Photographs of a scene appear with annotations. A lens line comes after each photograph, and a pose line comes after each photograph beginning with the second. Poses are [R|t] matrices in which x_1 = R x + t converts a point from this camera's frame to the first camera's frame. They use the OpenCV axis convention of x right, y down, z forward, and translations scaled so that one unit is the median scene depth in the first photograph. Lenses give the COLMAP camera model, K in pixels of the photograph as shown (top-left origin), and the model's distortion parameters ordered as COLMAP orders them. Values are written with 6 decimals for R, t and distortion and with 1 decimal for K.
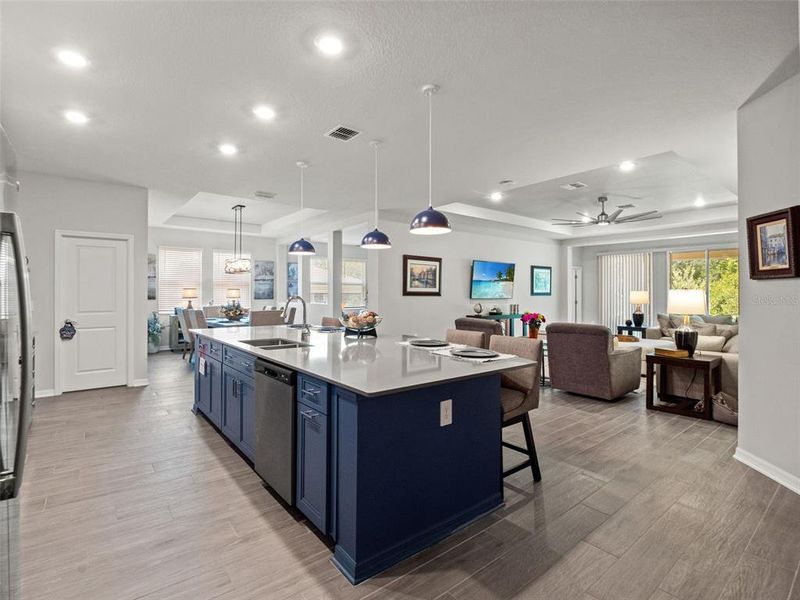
lens RADIAL K [[389.1, 0, 400.8], [0, 389.1, 290.3], [0, 0, 1]] dist [-0.001317, -0.000353]
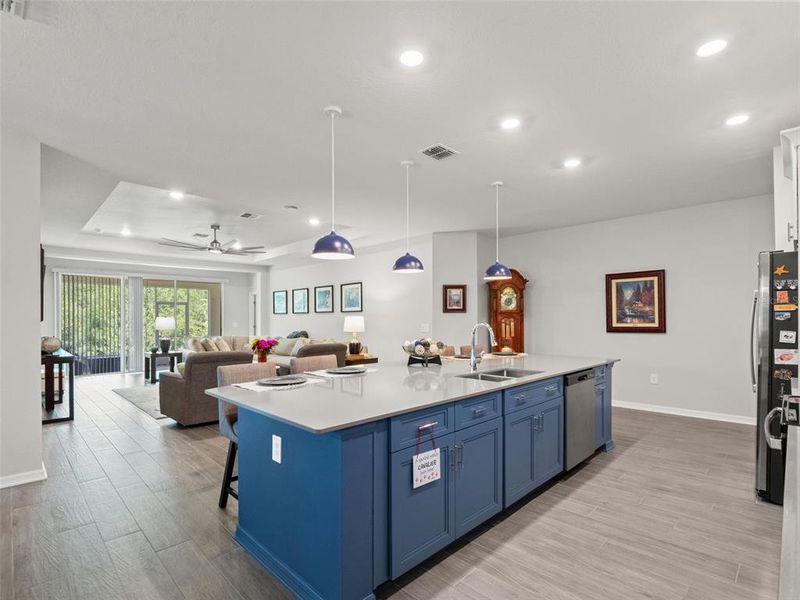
lens RADIAL K [[401.0, 0, 400.9], [0, 401.0, 321.9], [0, 0, 1]] dist [0.001708, 0.000397]
pose [[-0.104752, -0.010215, 0.994446, -1.104841], [-0.006060, 0.999935, 0.009633, 0.002698], [-0.994480, -0.005017, -0.104807, 1.184164]]
